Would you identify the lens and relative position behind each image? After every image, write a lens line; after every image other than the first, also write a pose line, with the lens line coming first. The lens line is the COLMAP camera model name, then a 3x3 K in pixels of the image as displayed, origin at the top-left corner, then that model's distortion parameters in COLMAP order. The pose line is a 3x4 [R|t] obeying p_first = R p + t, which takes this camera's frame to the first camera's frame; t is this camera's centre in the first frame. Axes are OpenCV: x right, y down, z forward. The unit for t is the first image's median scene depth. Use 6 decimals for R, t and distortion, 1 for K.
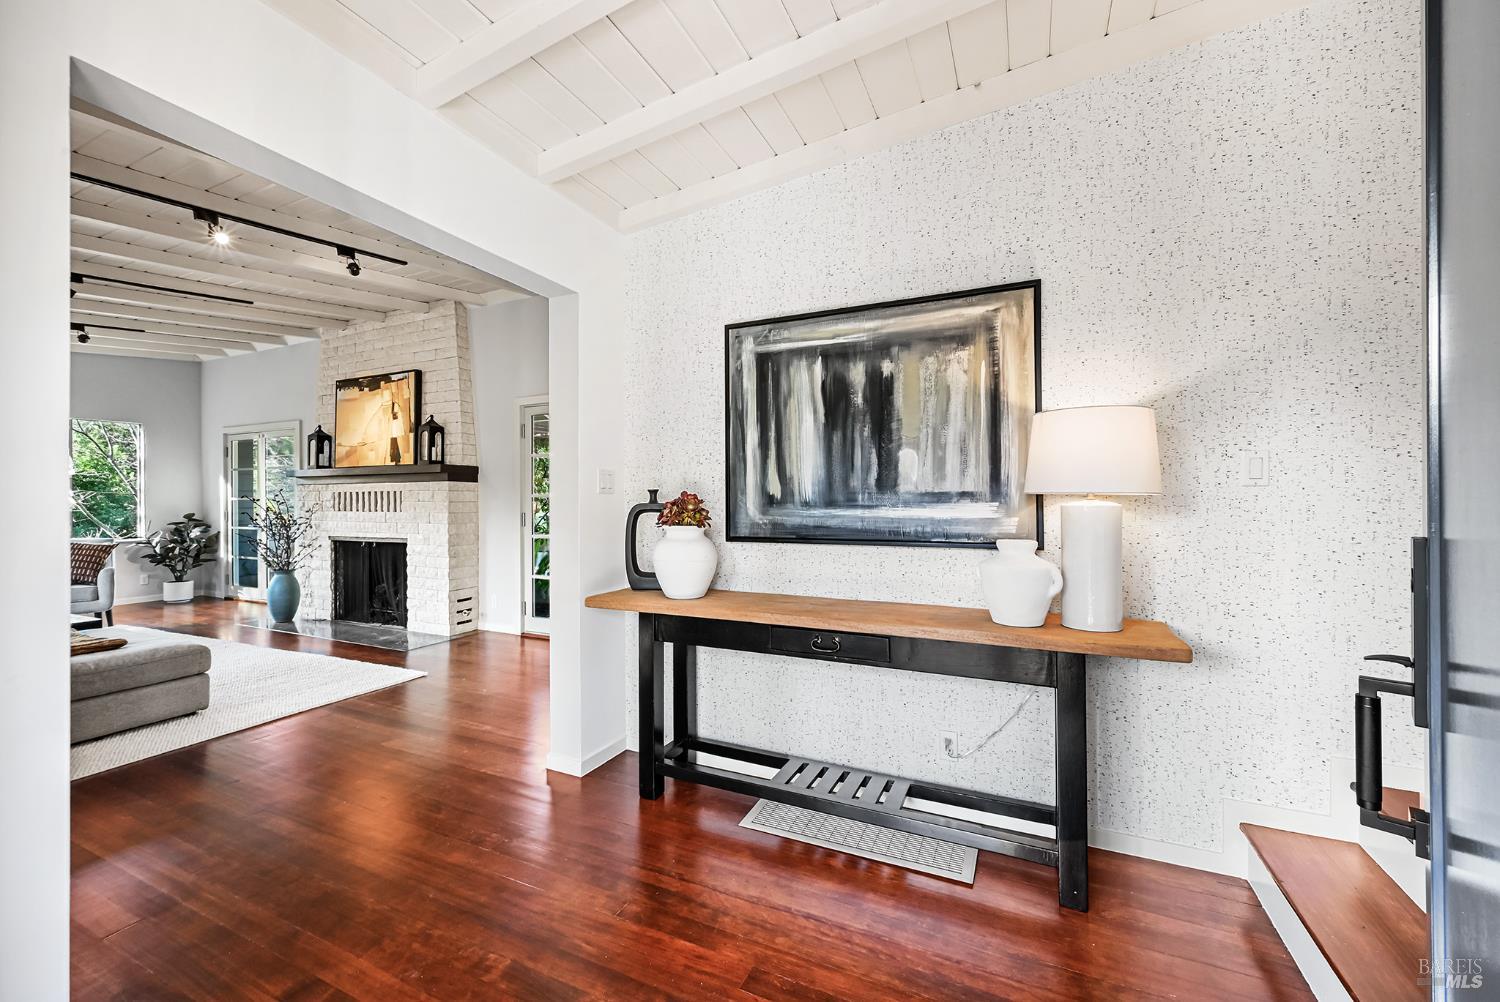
lens RADIAL K [[592.4, 0, 753.0], [0, 592.4, 501.8], [0, 0, 1]] dist [0.001194, -0.000254]
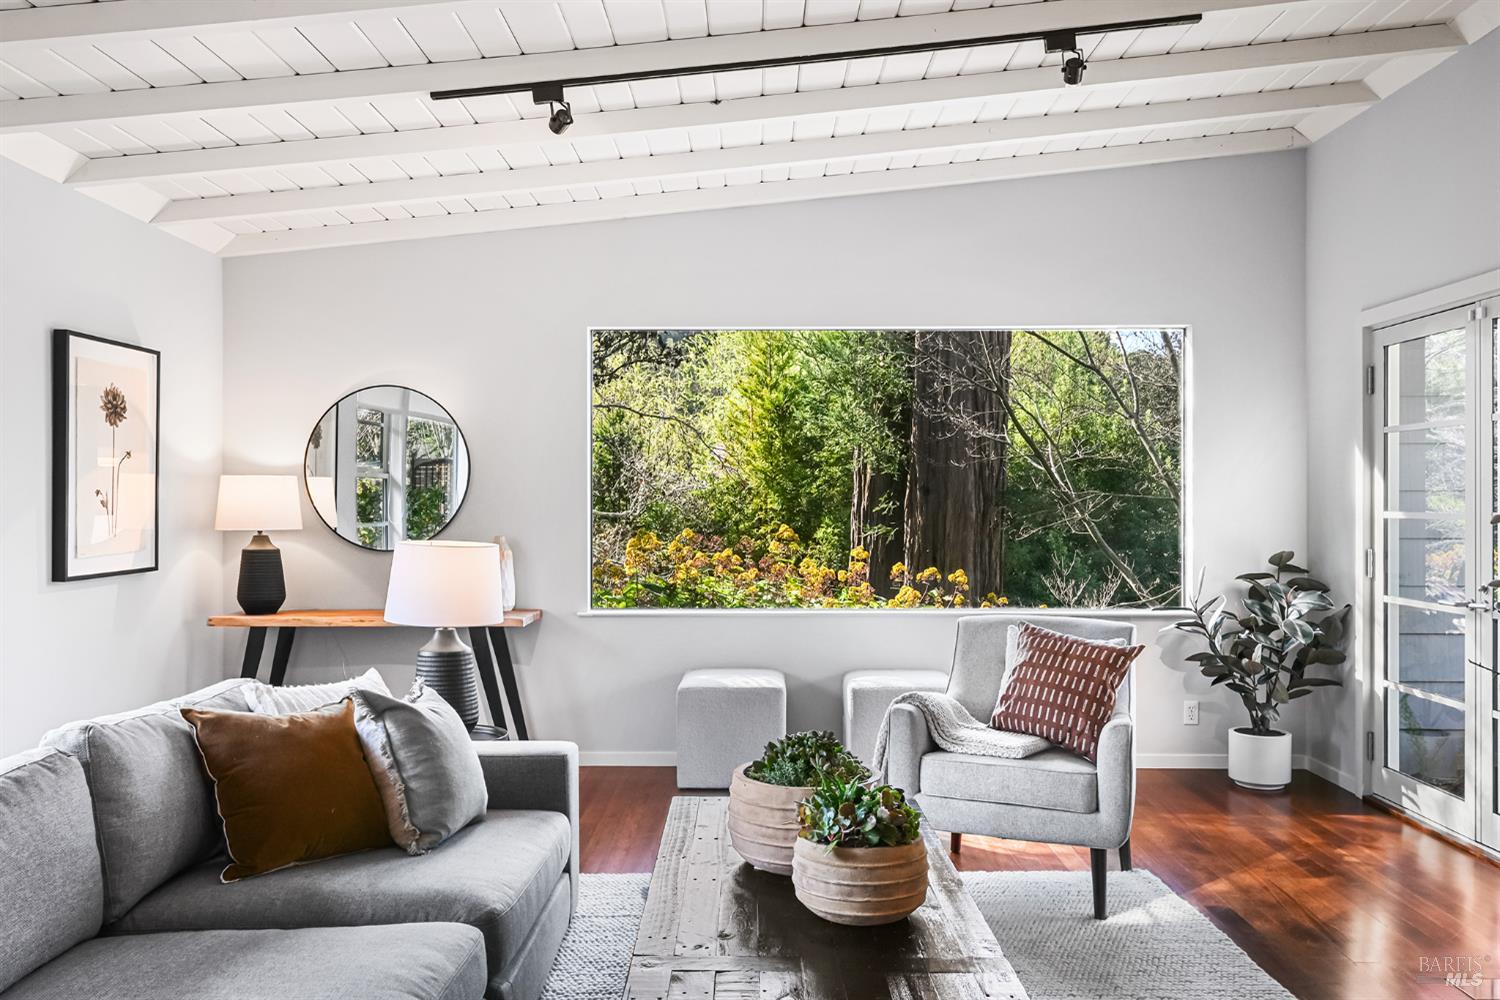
lens RADIAL K [[1173.1, 0, 744.9], [0, 1173.1, 511.2], [0, 0, 1]] dist [0.005053, -0.003672]
pose [[0.403482, 0.010480, -0.914927, -0.492996], [-0.001178, 0.999940, 0.010934, -0.016418], [0.914987, -0.003334, 0.403470, 0.470141]]
